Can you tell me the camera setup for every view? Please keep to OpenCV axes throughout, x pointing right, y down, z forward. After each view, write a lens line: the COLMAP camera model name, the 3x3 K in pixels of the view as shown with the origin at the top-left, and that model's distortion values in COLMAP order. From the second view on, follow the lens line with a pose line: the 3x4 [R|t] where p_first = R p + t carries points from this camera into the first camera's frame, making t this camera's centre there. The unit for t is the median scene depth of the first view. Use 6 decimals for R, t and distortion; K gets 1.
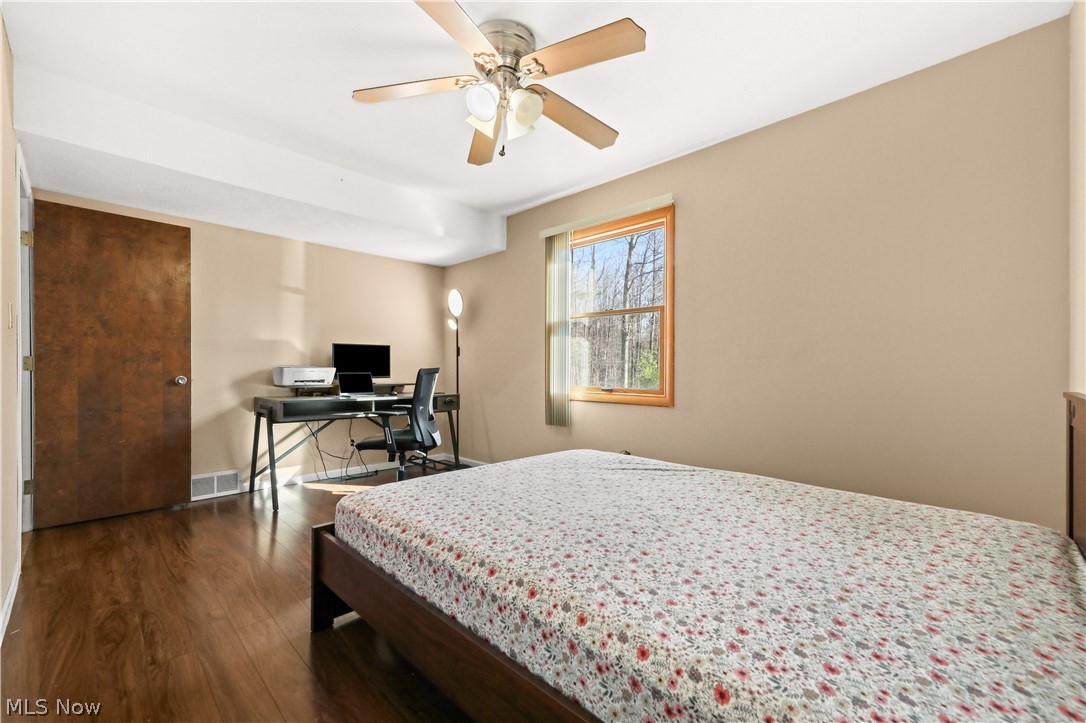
lens RADIAL K [[453.9, 0, 544.6], [0, 453.9, 366.6], [0, 0, 1]] dist [-0.000587, -0.002261]
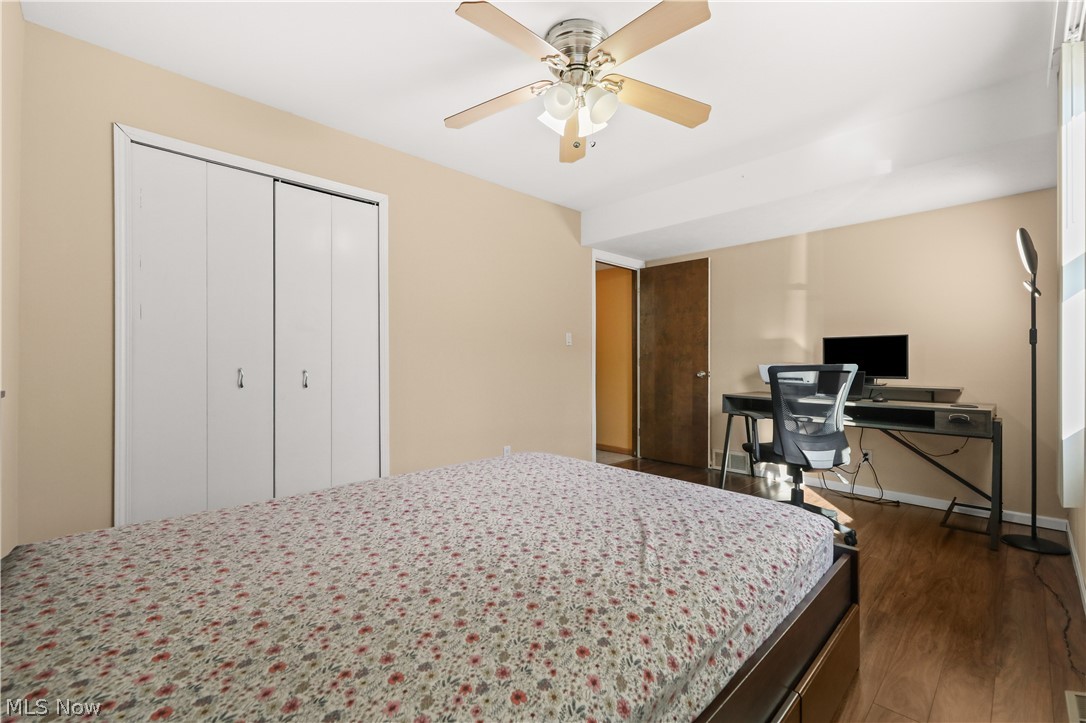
lens RADIAL K [[453.9, 0, 544.5], [0, 453.9, 362.6], [0, 0, 1]] dist [-0.000587, -0.002261]
pose [[-0.015021, -0.002487, -0.999884, 0.553783], [0.002788, 0.999993, -0.002529, -0.001825], [0.999883, -0.002826, -0.015014, 0.573598]]
